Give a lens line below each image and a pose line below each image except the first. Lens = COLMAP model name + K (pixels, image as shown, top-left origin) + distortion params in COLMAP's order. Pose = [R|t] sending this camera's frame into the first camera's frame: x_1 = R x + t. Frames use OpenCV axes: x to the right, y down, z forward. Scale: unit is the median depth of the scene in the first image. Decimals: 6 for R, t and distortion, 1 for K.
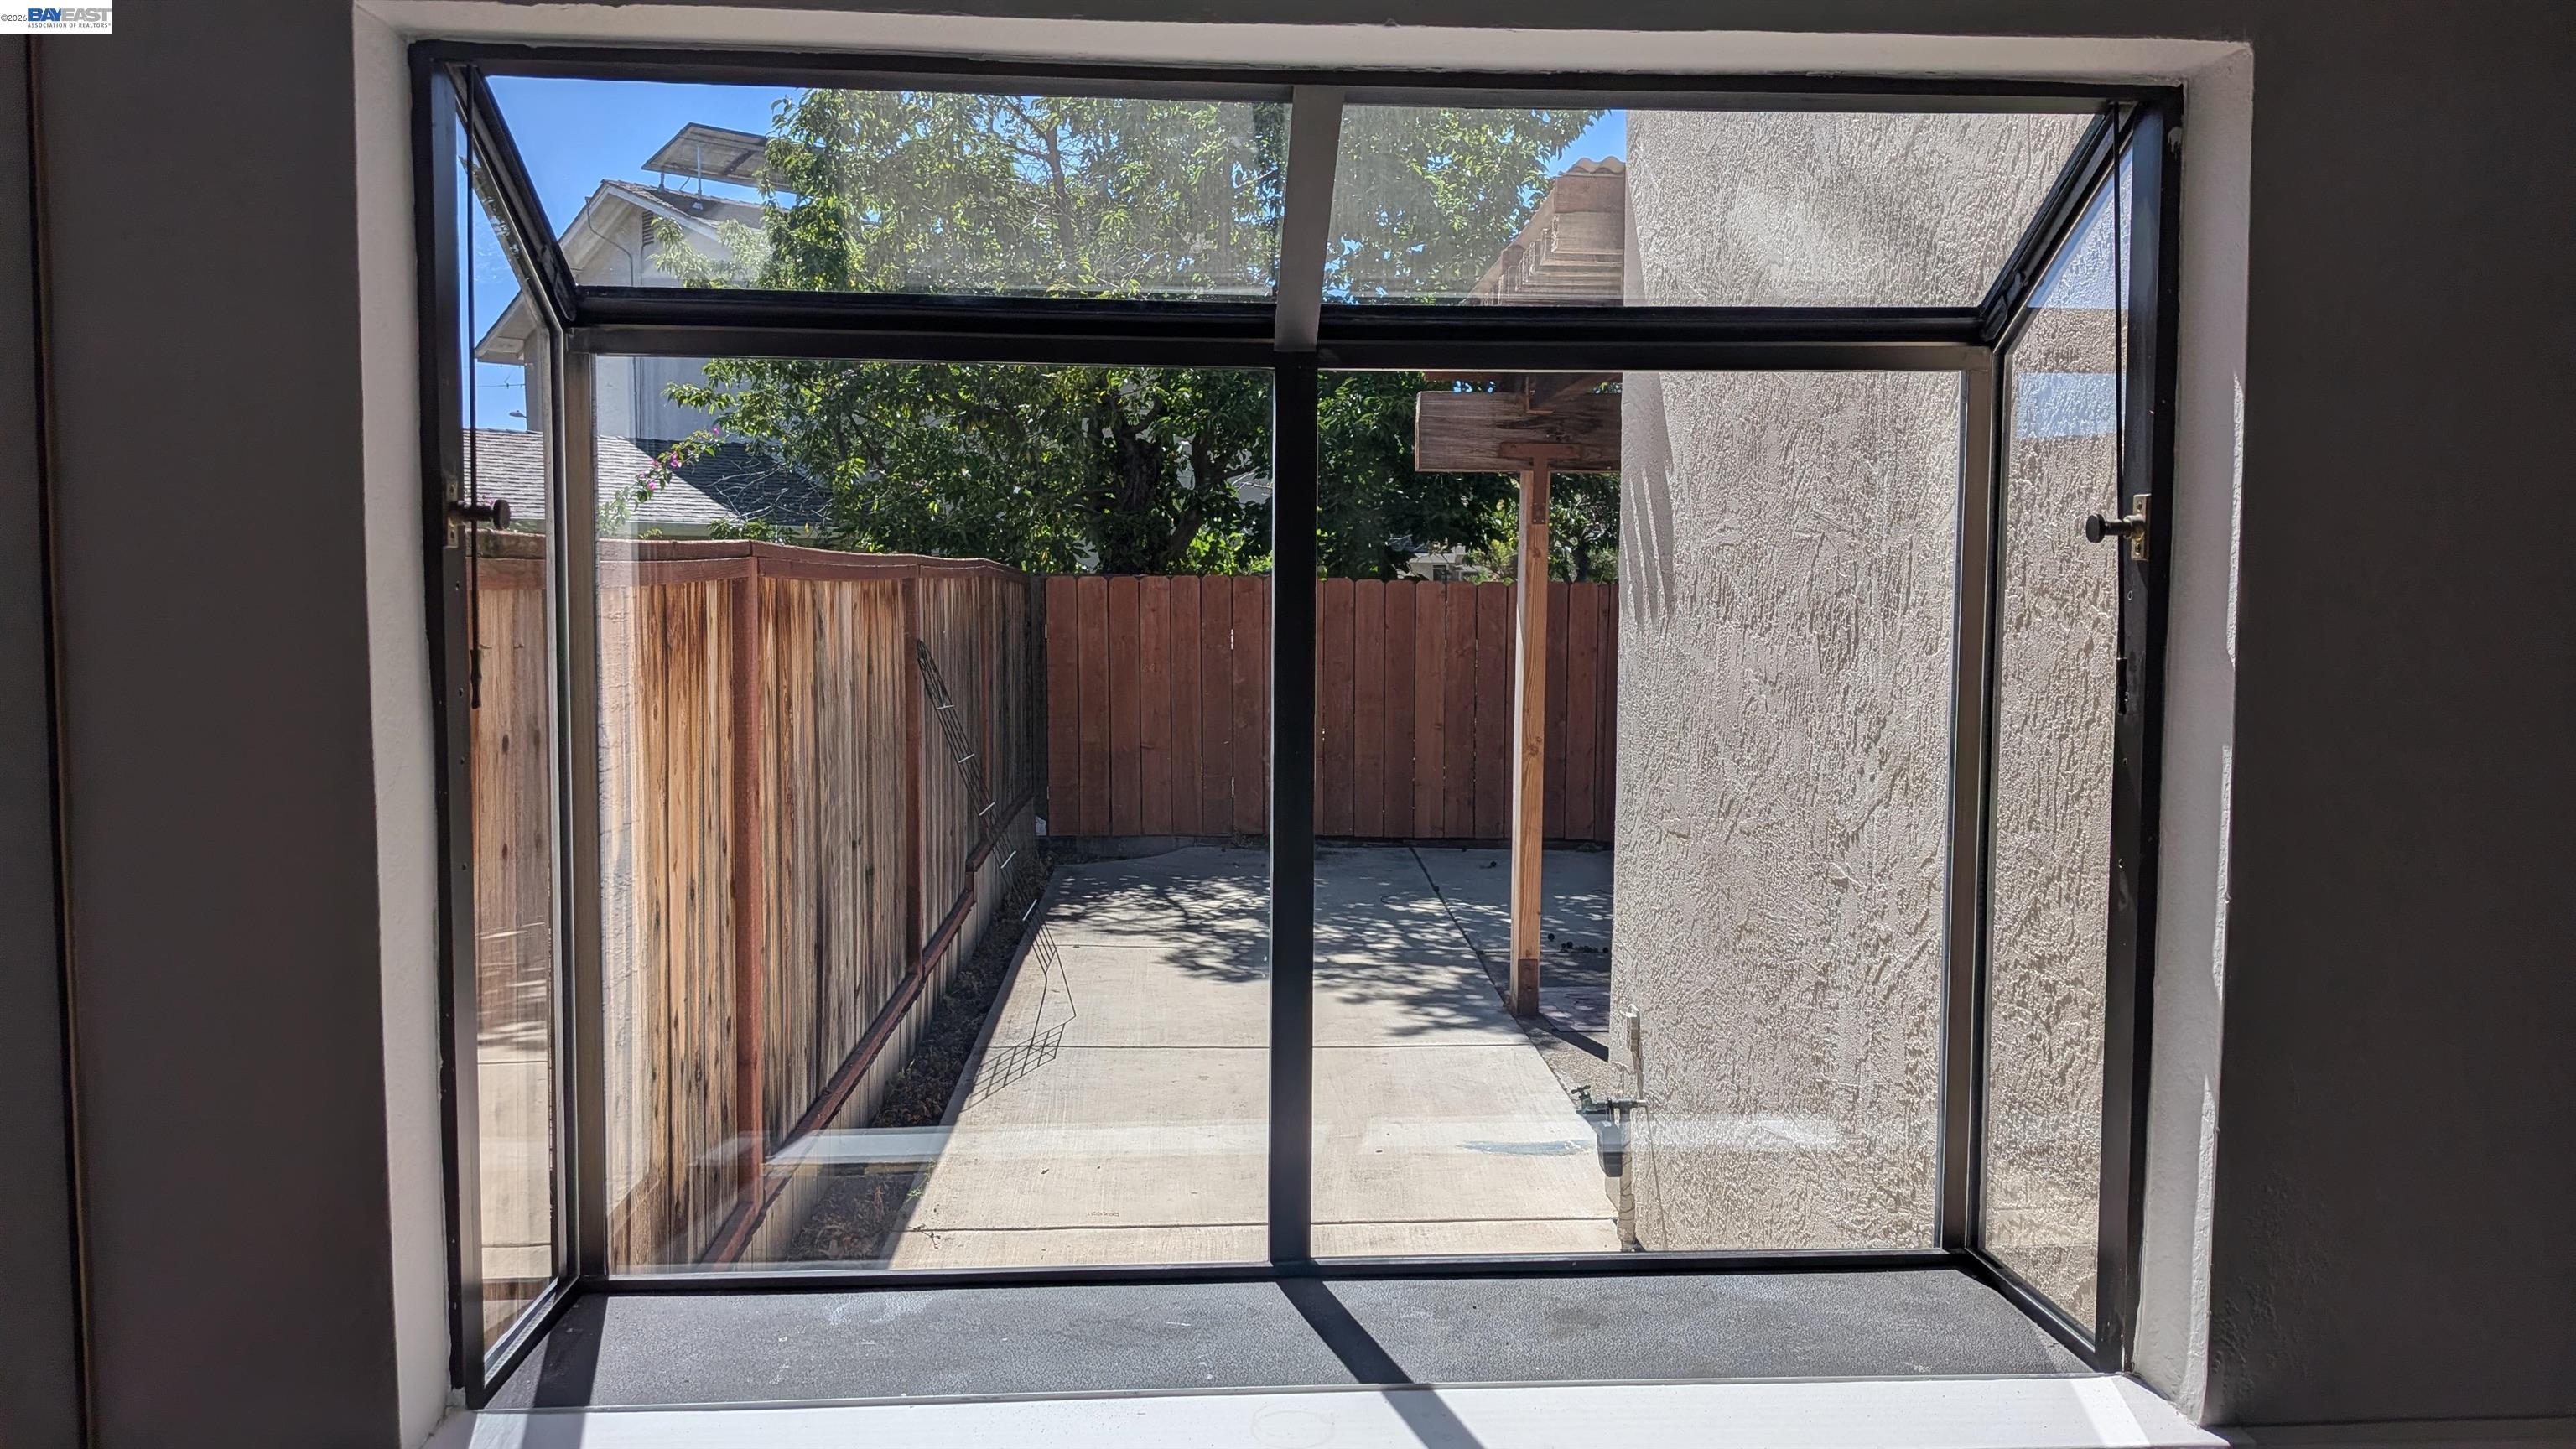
lens RADIAL K [[1850.8, 0, 1309.2], [0, 1850.8, 698.3], [0, 0, 1]] dist [0.131664, -0.255701]
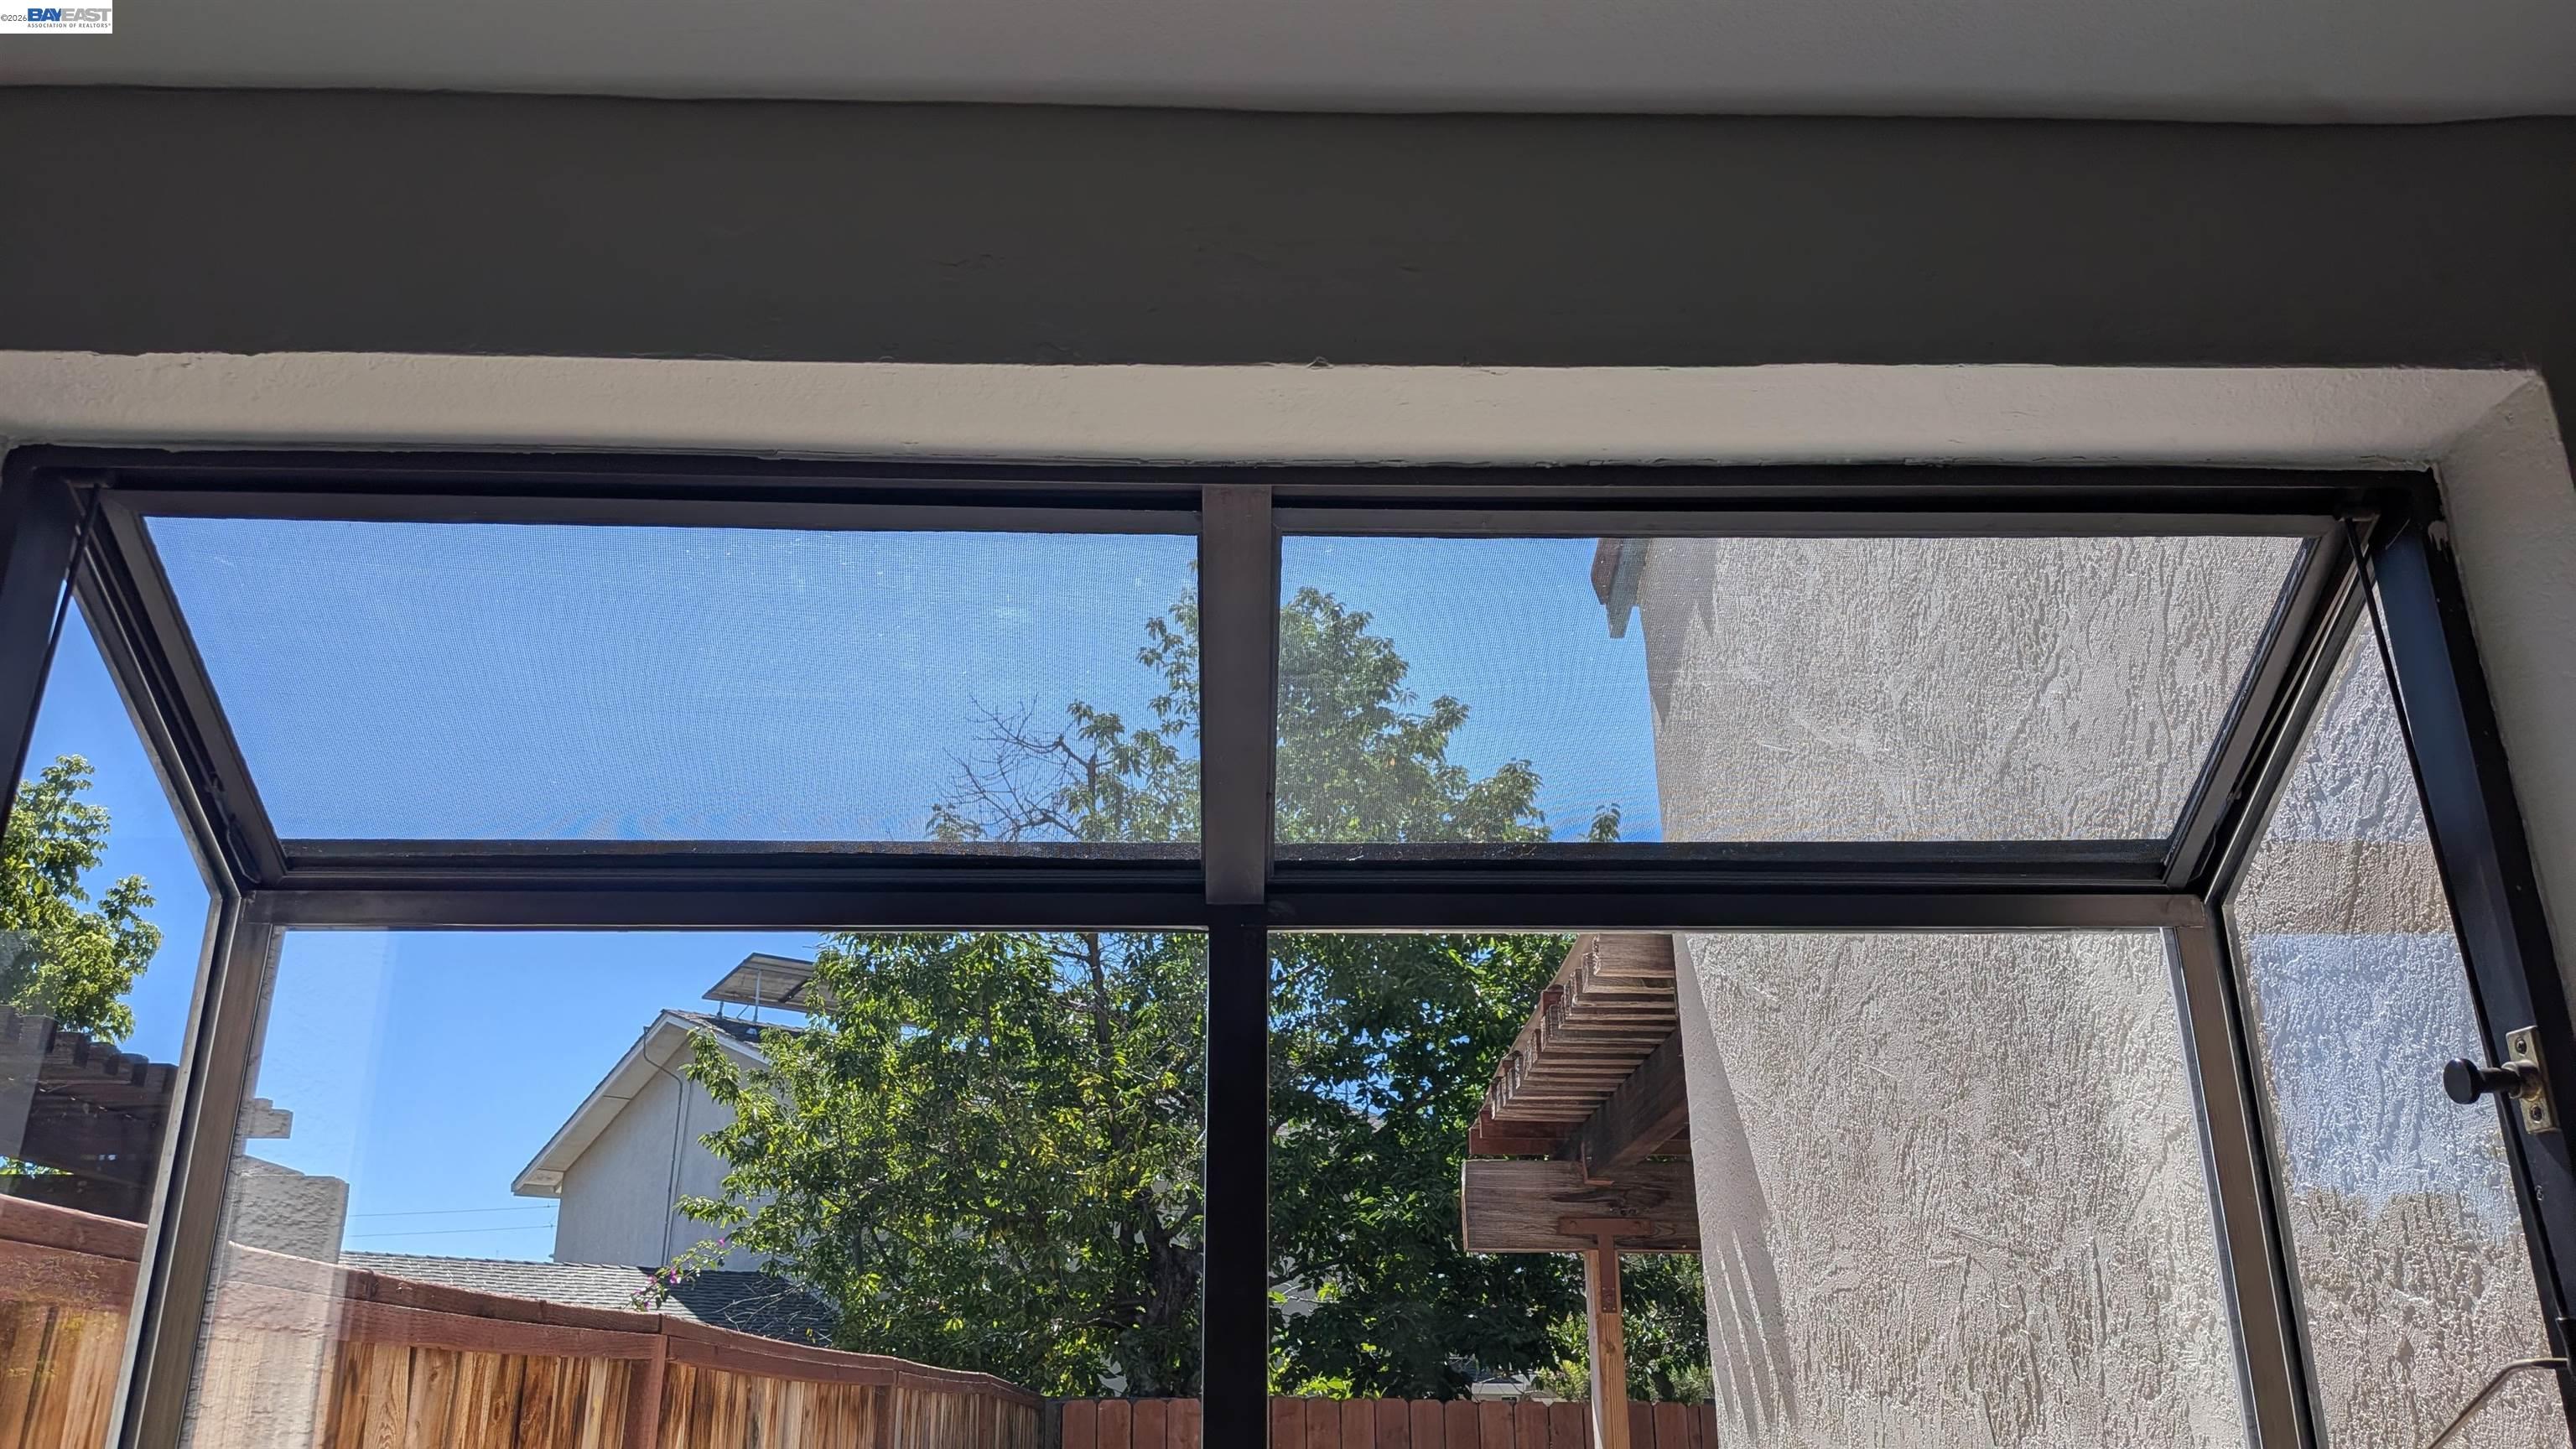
lens RADIAL K [[1841.1, 0, 1293.5], [0, 1841.1, 761.7], [0, 0, 1]] dist [0.087300, -0.136366]
pose [[0.999084, -0.024311, -0.035213, 0.018901], [0.008251, 0.916935, -0.398951, 0.023280], [0.041987, 0.398295, 0.916296, 0.142664]]
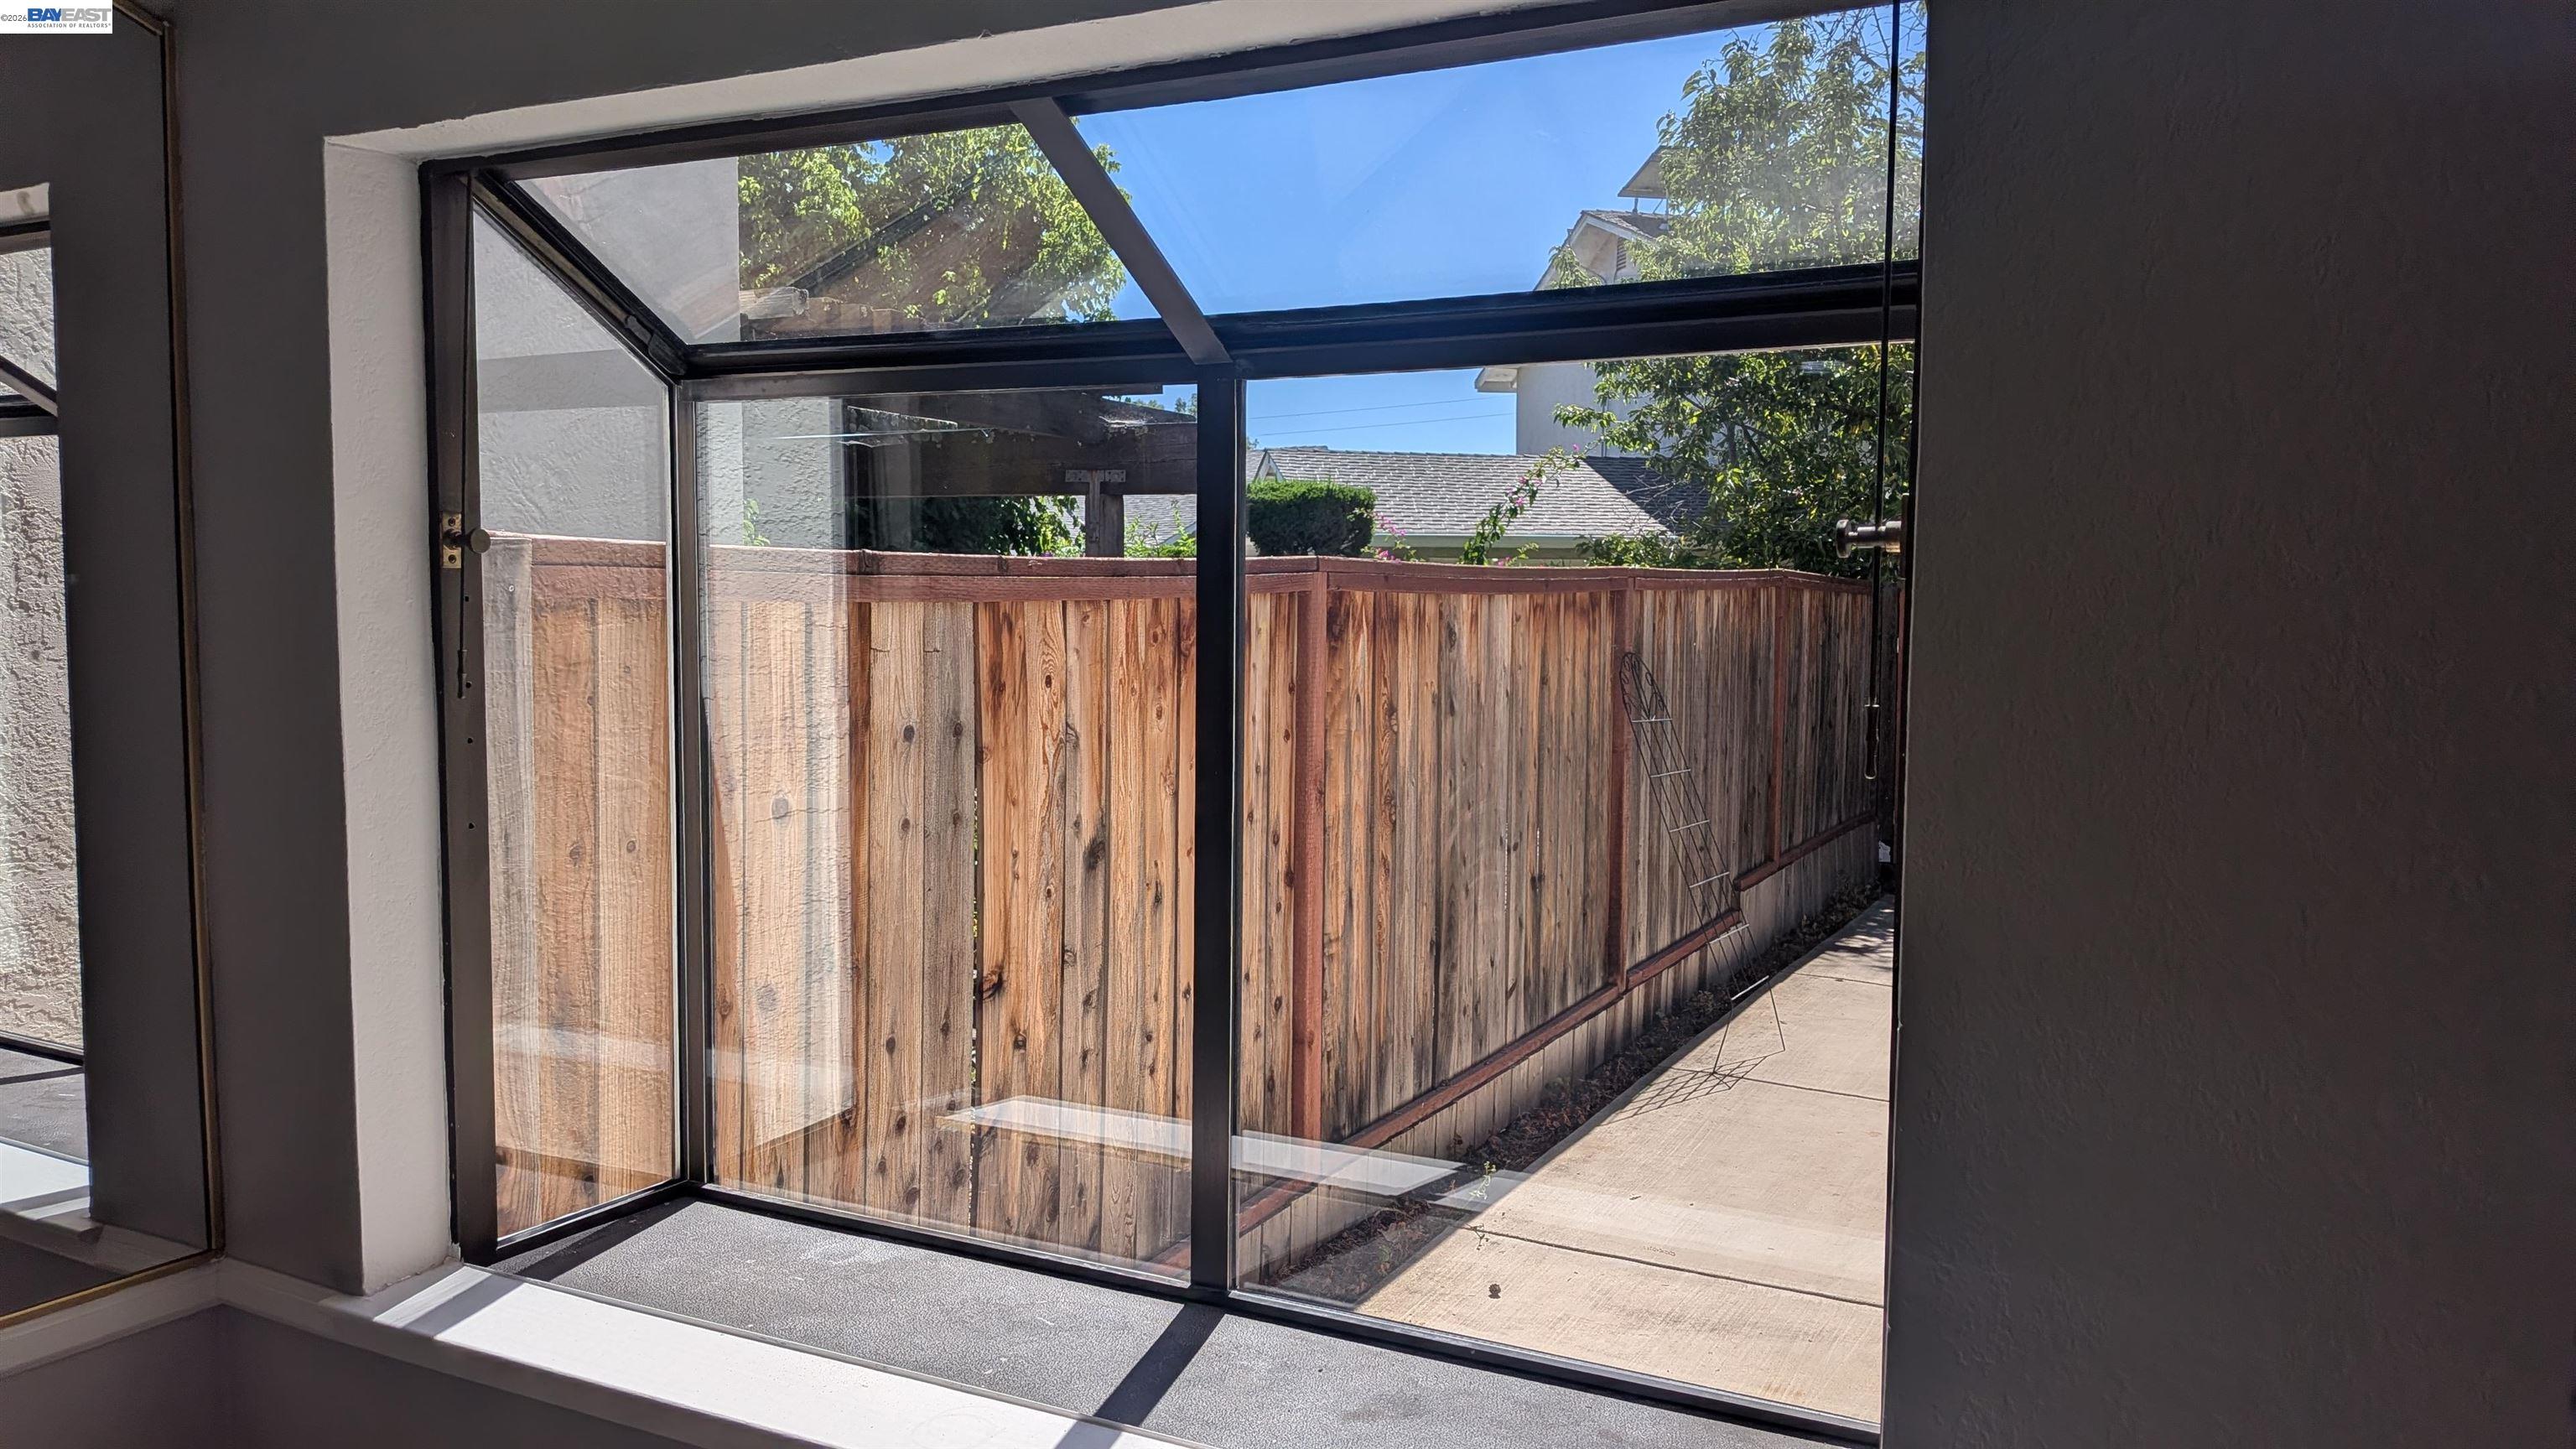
lens RADIAL K [[1865.6, 0, 1334.0], [0, 1865.6, 729.6], [0, 0, 1]] dist [0.149869, -0.264425]
pose [[0.854580, 0.042583, -0.517570, 0.258166], [-0.036855, 0.999093, 0.021348, -0.008174], [0.518010, 0.000831, 0.855374, 0.084242]]
